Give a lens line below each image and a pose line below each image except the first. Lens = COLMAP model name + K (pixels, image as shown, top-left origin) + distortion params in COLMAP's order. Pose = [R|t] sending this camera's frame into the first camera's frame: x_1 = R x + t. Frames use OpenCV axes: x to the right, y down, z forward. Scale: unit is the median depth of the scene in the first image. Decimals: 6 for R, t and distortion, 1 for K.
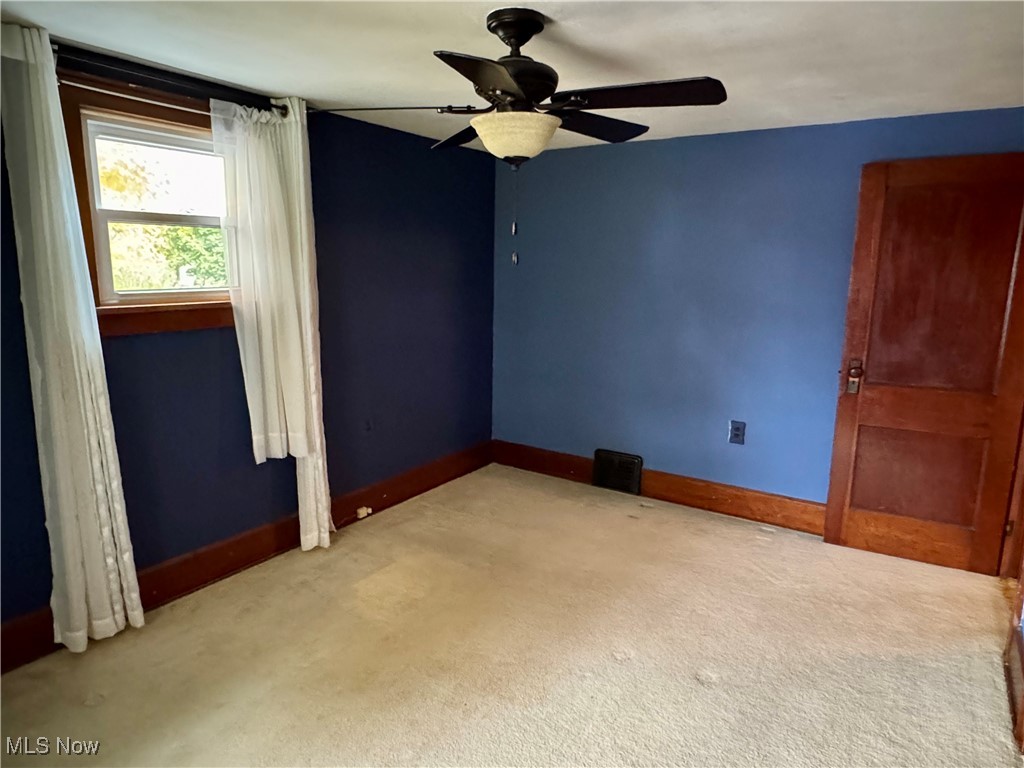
lens RADIAL K [[630.8, 0, 512.5], [0, 630.8, 383.0], [0, 0, 1]] dist [-0.015923, 0.008507]
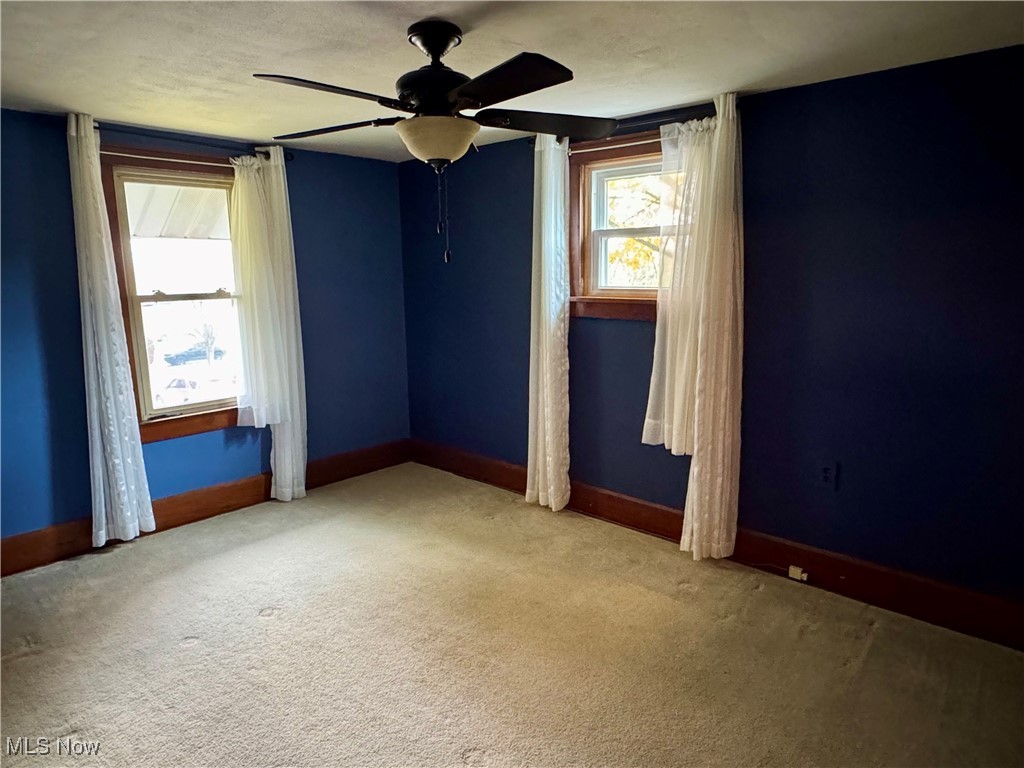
lens RADIAL K [[630.8, 0, 511.5], [0, 630.8, 387.1], [0, 0, 1]] dist [-0.015923, 0.008507]
pose [[-0.154816, 0.164938, -0.974078, 0.757895], [-0.184083, 0.963882, 0.192469, -0.150488], [0.970642, 0.209108, -0.118862, 0.929723]]
